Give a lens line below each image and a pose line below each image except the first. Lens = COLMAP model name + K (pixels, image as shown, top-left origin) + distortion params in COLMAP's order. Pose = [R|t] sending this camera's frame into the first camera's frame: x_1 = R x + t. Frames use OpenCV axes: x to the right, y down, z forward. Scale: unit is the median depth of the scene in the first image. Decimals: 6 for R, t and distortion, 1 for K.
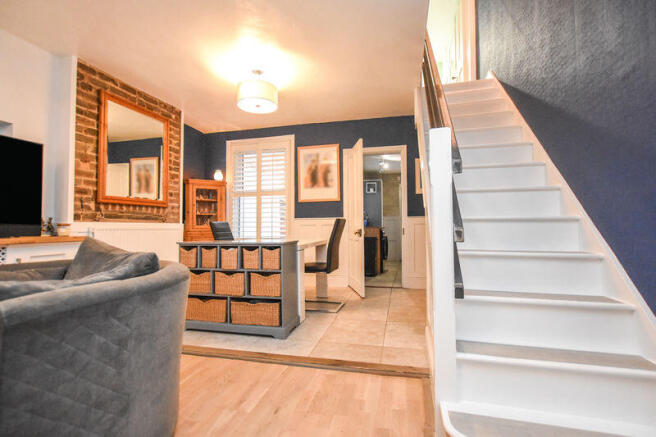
lens RADIAL K [[298.4, 0, 329.0], [0, 298.4, 217.9], [0, 0, 1]] dist [-0.008289, 0.000849]
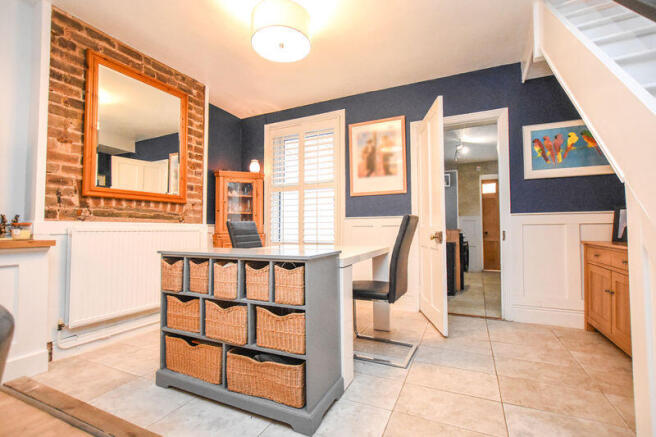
lens RADIAL K [[298.4, 0, 329.0], [0, 298.4, 217.9], [0, 0, 1]] dist [-0.008289, 0.000849]
pose [[0.979933, -0.005040, -0.199266, -0.005493], [0.003563, 0.999963, -0.007770, 0.011992], [0.199298, 0.006904, 0.979915, 0.343353]]
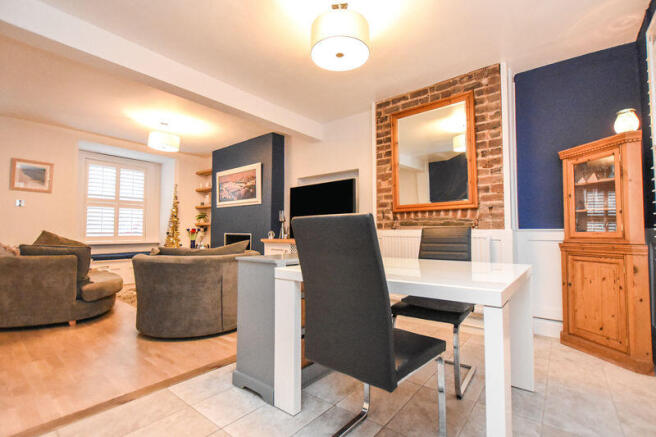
lens RADIAL K [[308.1, 0, 340.3], [0, 308.1, 217.5], [0, 0, 1]] dist [-0.010634, 0.000209]
pose [[-0.419701, -0.038223, -0.906857, 0.345972], [0.029110, 0.998032, -0.055538, 0.024332], [0.907195, -0.049709, -0.417763, 1.188652]]
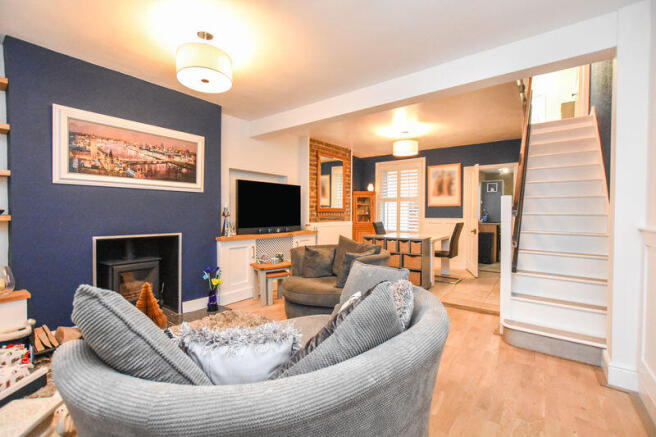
lens RADIAL K [[286.4, 0, 335.8], [0, 286.4, 216.9], [0, 0, 1]] dist [-0.000931, 0.000275]
pose [[0.926448, 0.015303, -0.376111, 0.002748], [0.001656, 0.998998, 0.044725, -0.092061], [0.376419, -0.042058, 0.925494, -0.560429]]
